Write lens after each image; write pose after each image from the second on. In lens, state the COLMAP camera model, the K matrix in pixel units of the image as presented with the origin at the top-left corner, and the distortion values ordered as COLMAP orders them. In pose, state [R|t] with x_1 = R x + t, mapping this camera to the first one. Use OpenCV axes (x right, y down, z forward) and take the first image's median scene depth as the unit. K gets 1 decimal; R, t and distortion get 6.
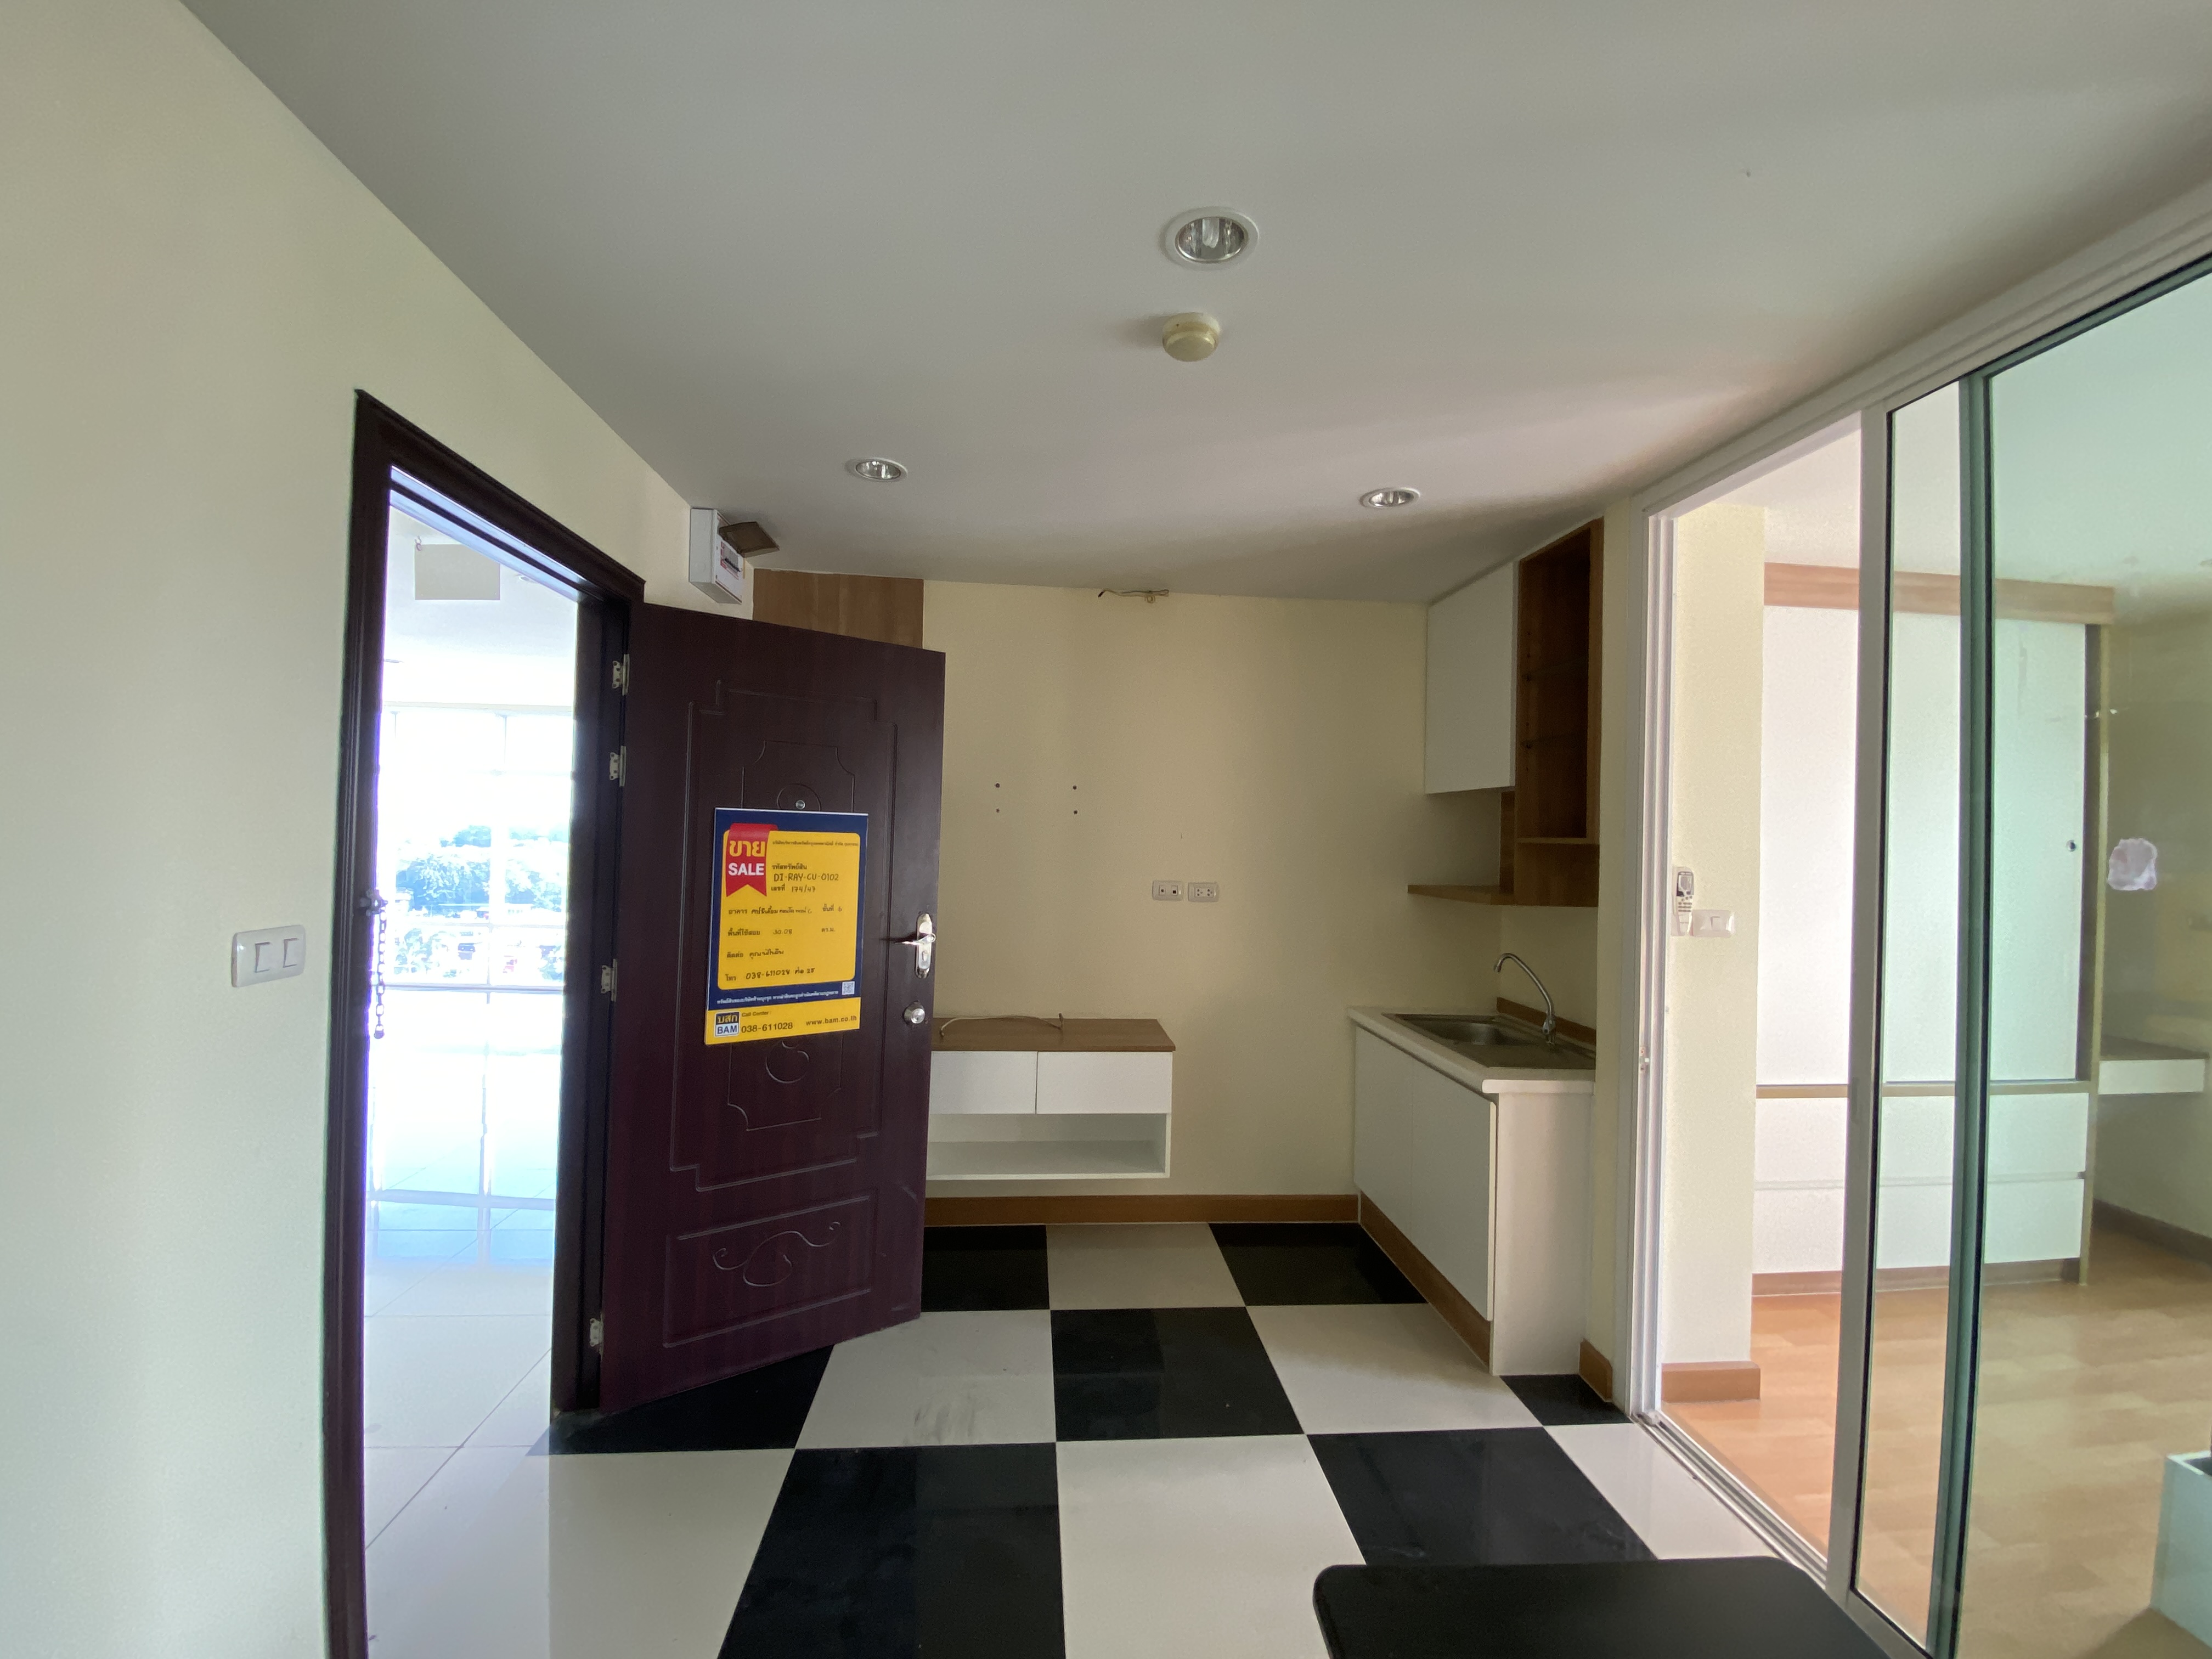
lens RADIAL K [[898.1, 0, 1106.0], [0, 898.1, 829.5], [0, 0, 1]] dist [0.029542, -0.022715]
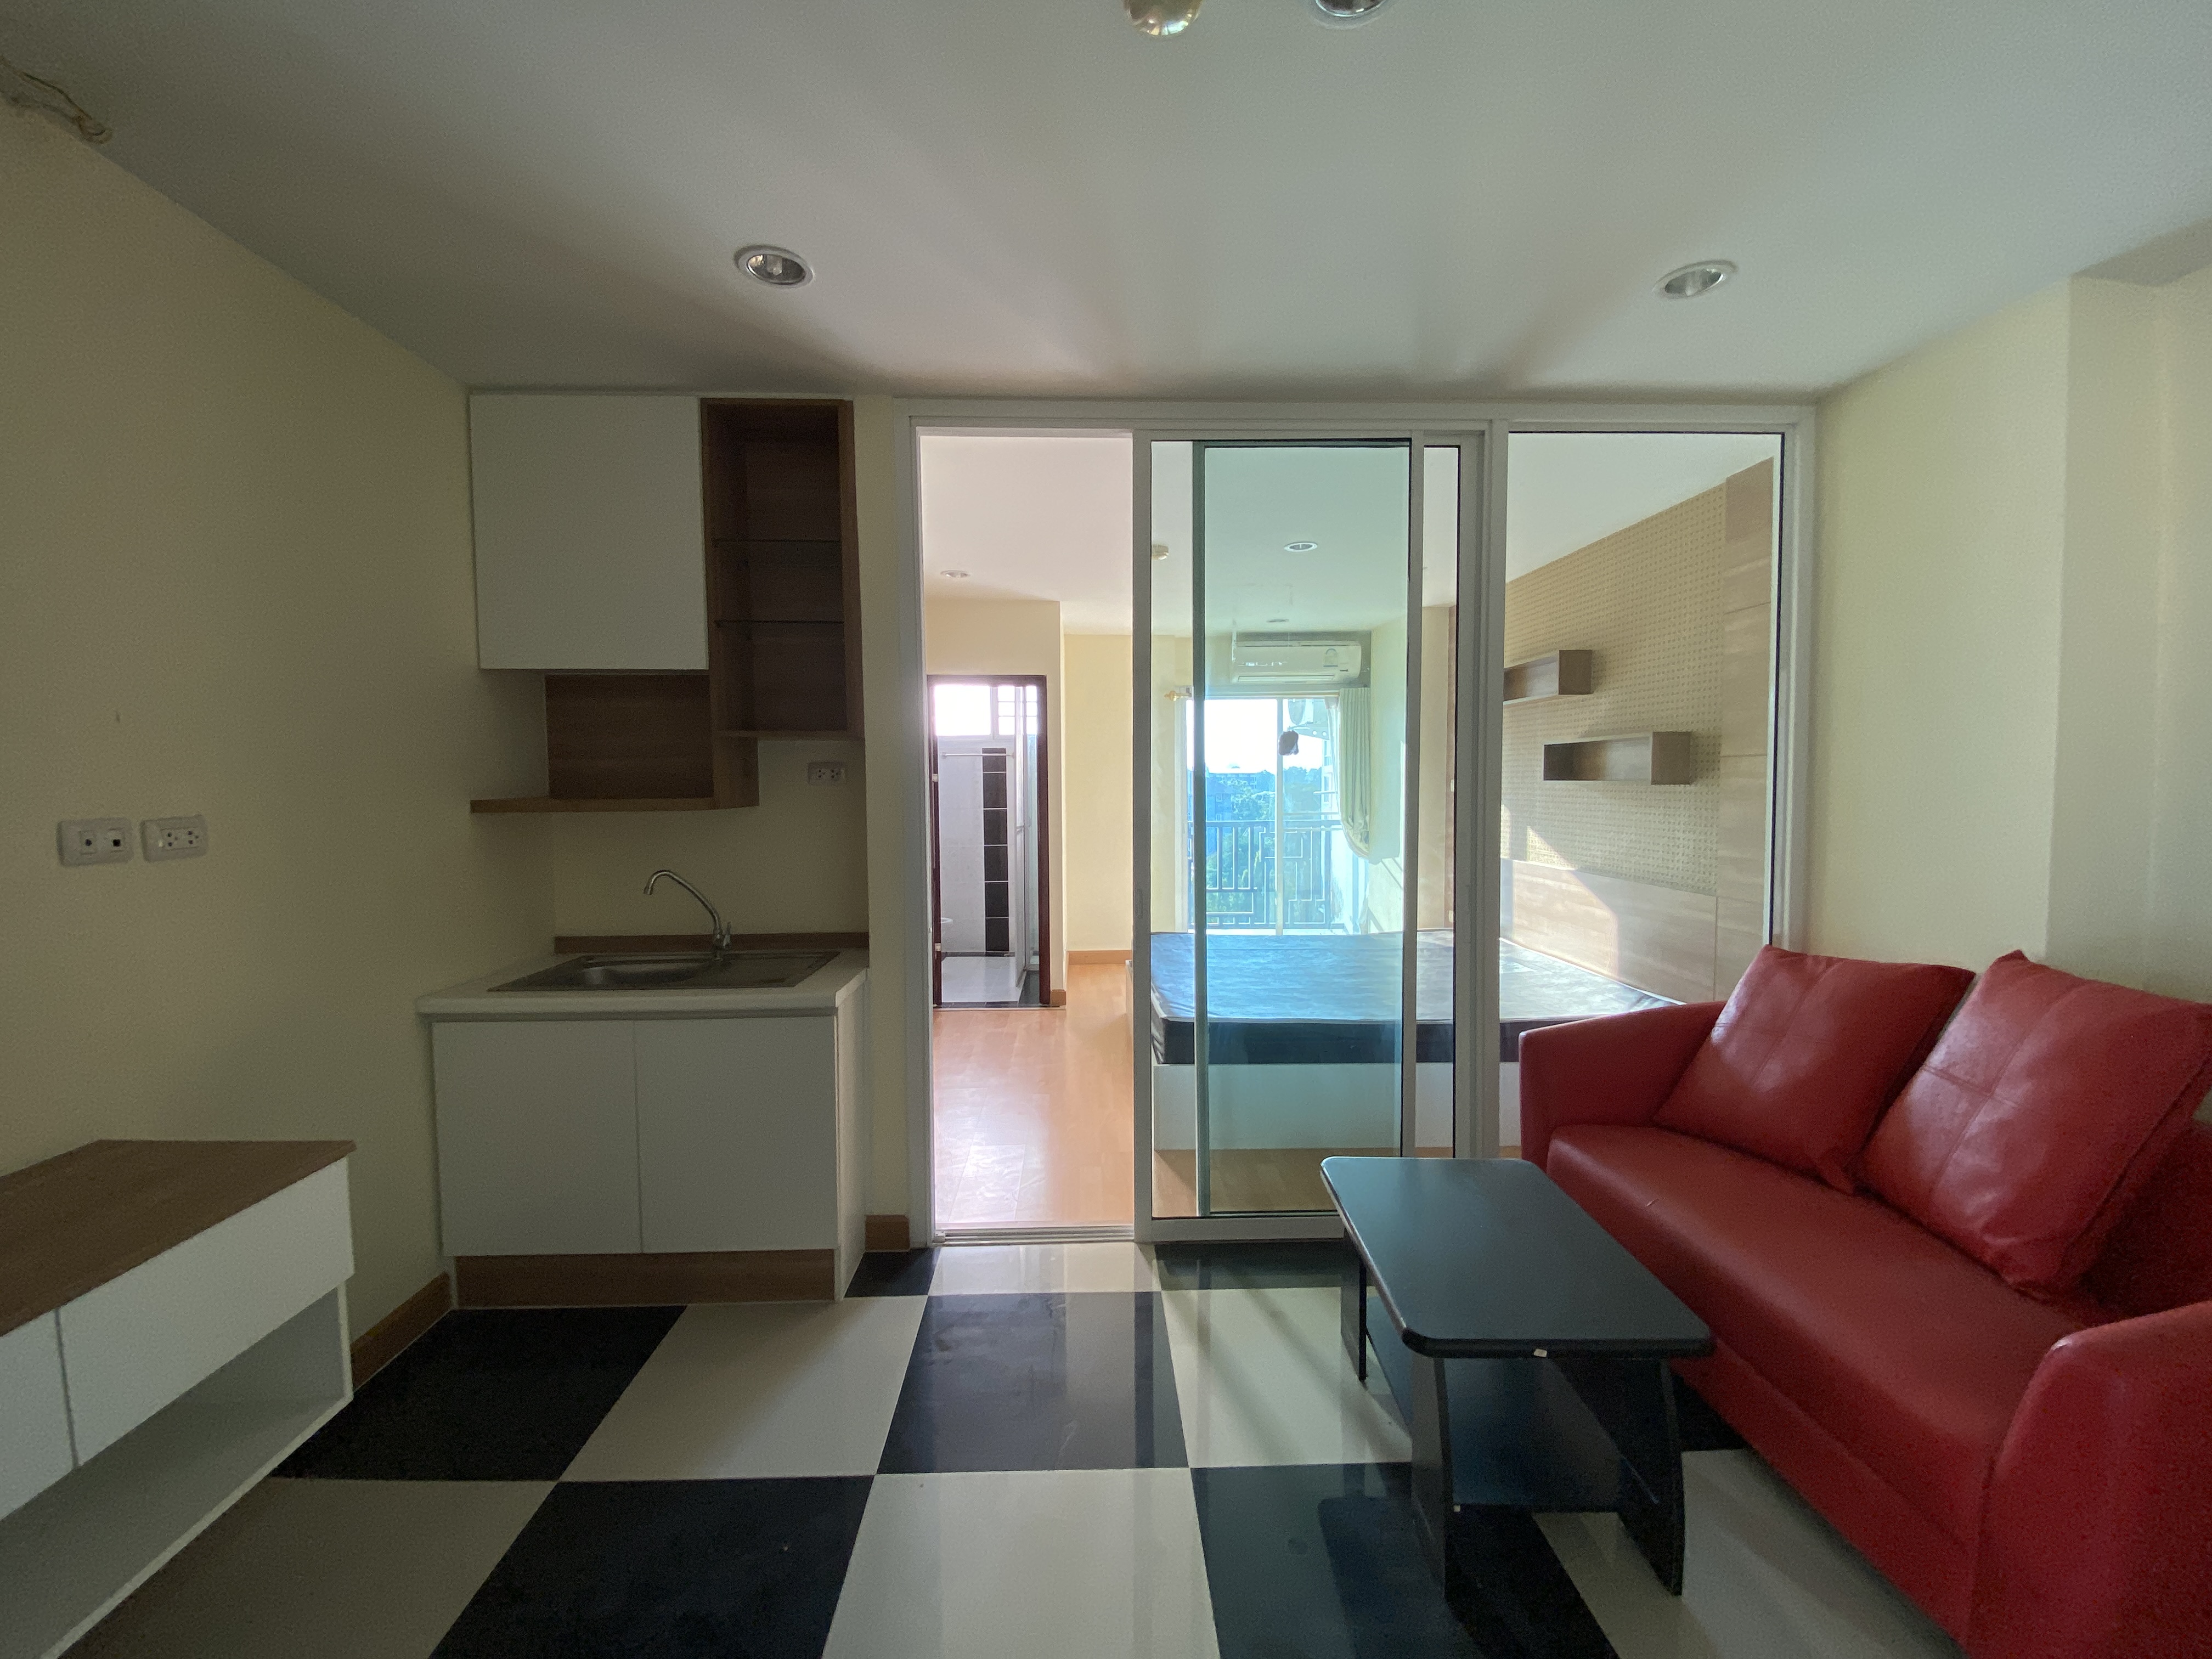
lens RADIAL K [[898.1, 0, 1106.0], [0, 898.1, 829.5], [0, 0, 1]] dist [0.029542, -0.022715]
pose [[0.063595, -0.084292, 0.994410, -0.449660], [-0.005284, 0.996384, 0.084797, 0.031878], [-0.997962, -0.010647, 0.062920, 0.667231]]
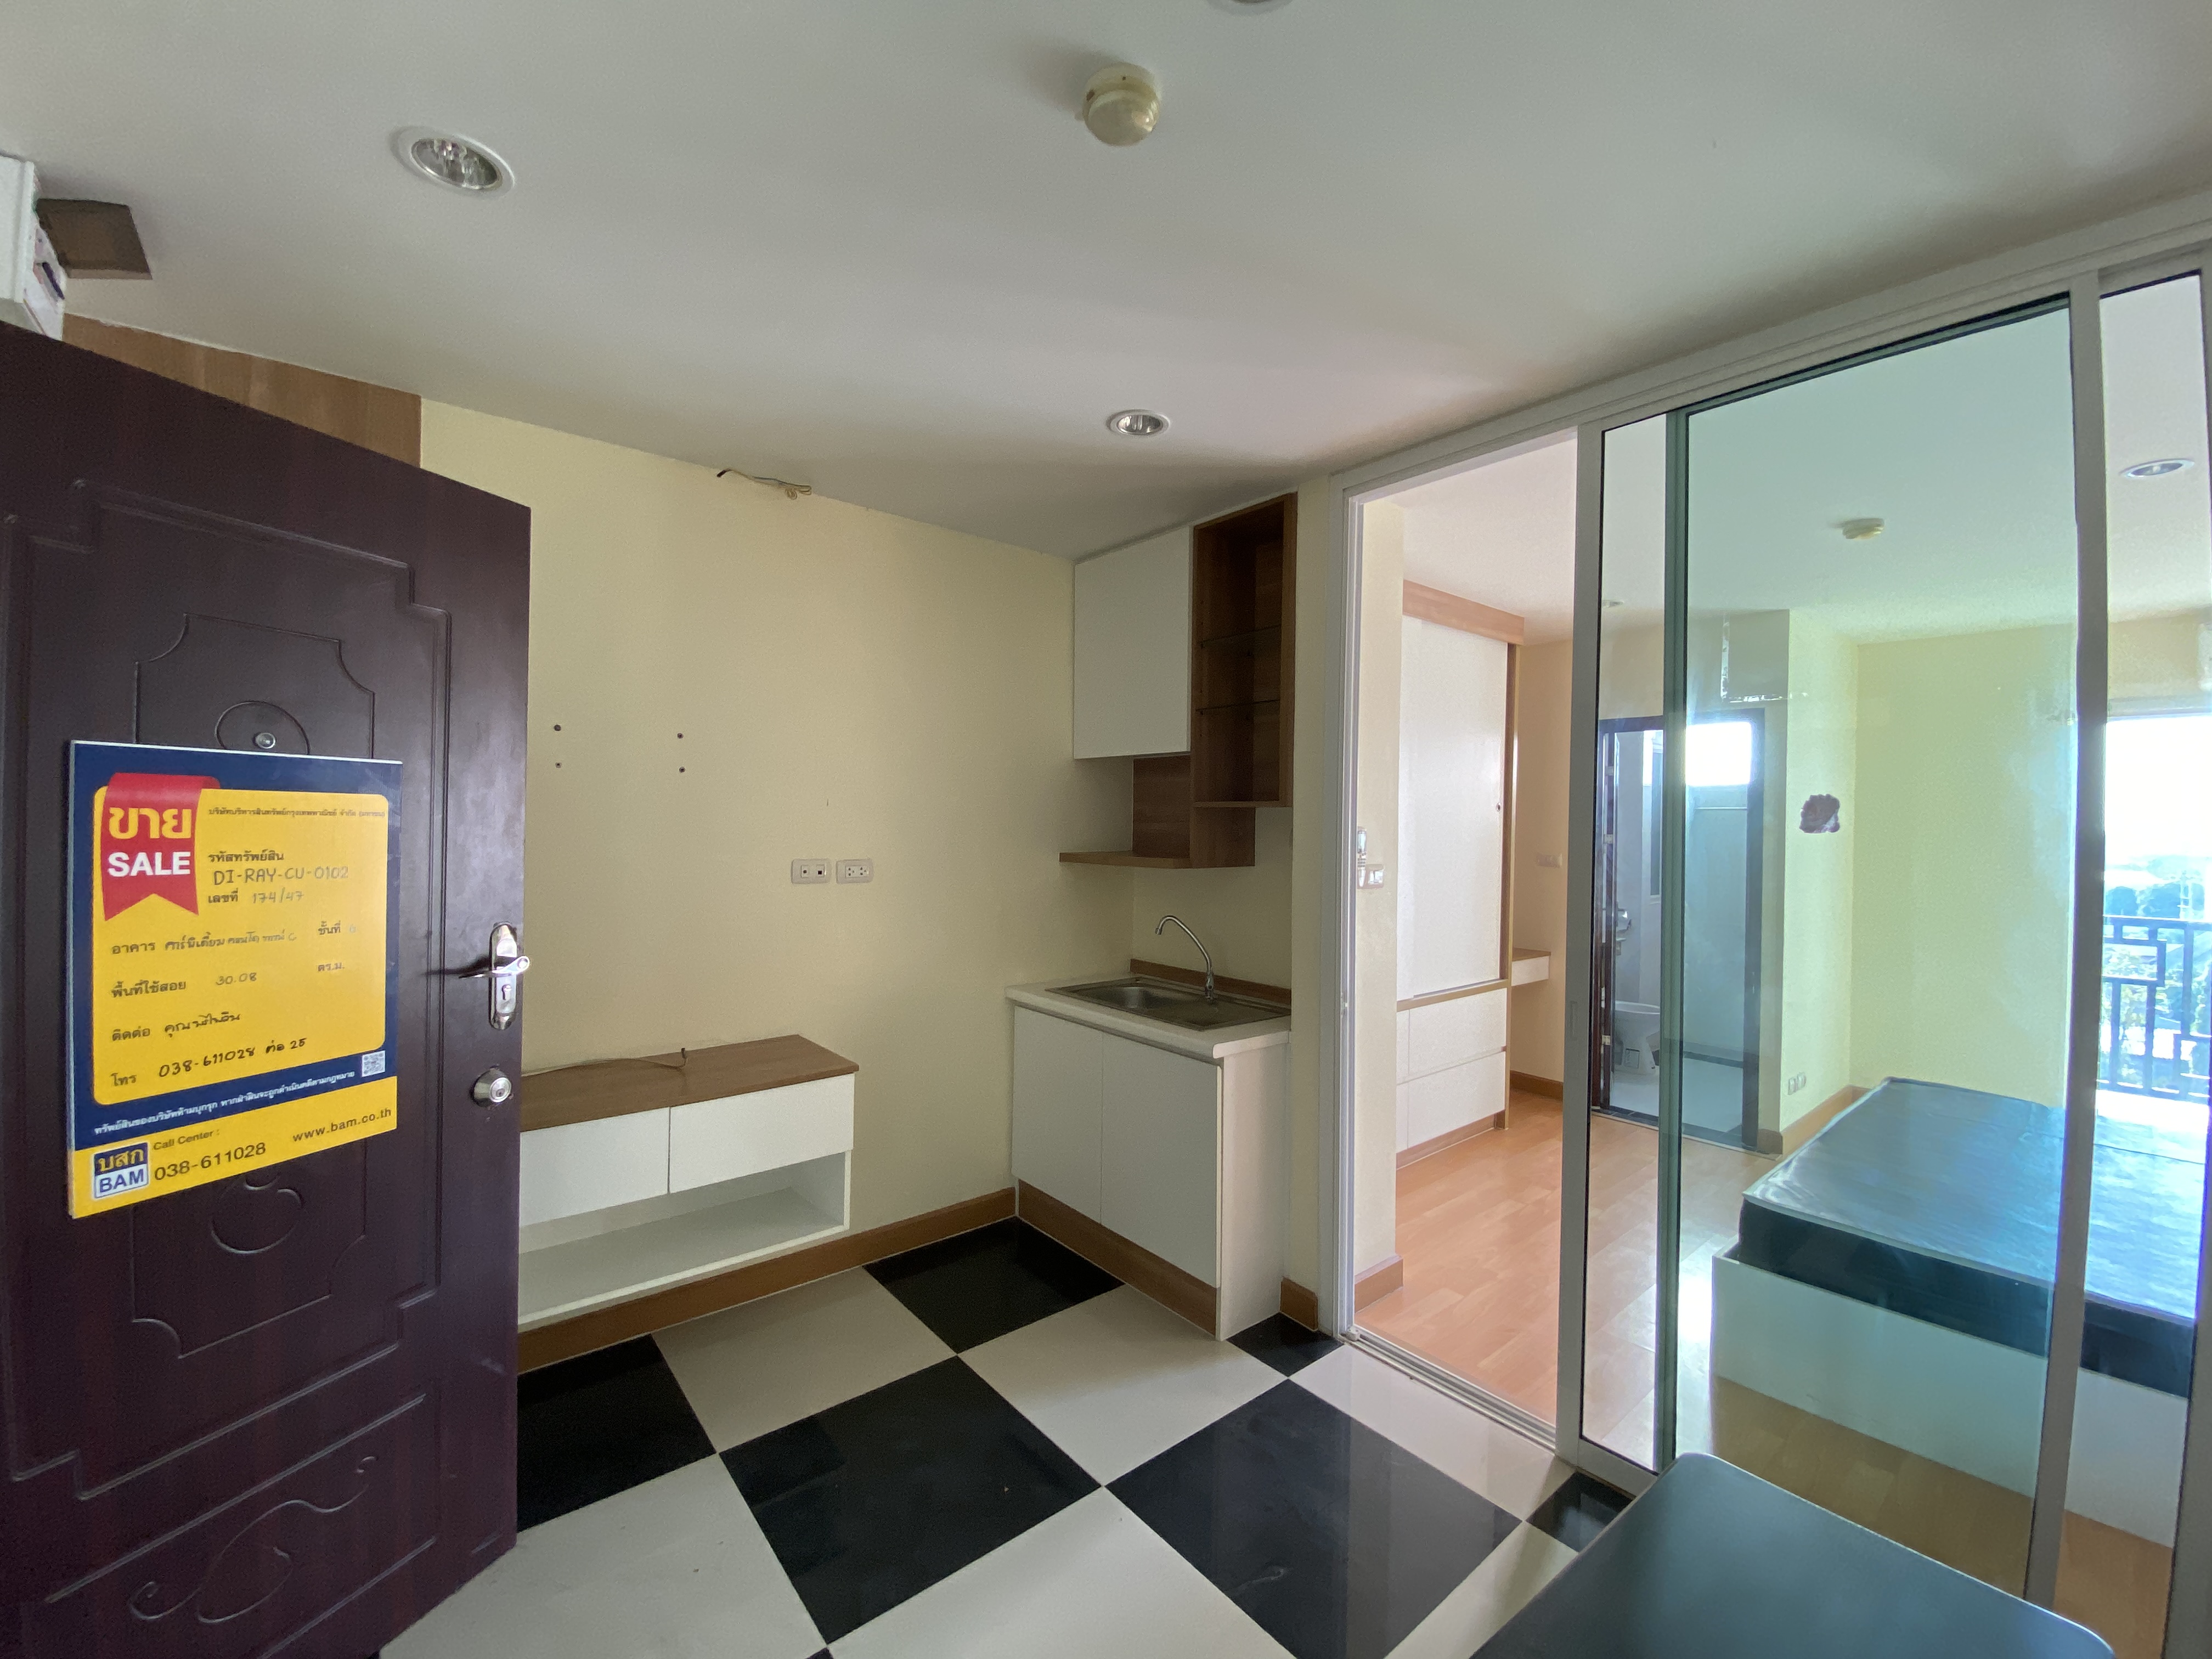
lens RADIAL K [[898.9, 0, 1102.5], [0, 898.9, 831.9], [0, 0, 1]] dist [0.019241, -0.022482]
pose [[0.825288, -0.019899, 0.564361, -0.227147], [0.001055, 0.999432, 0.033697, 0.009162], [-0.564711, -0.027215, 0.824840, 0.268733]]
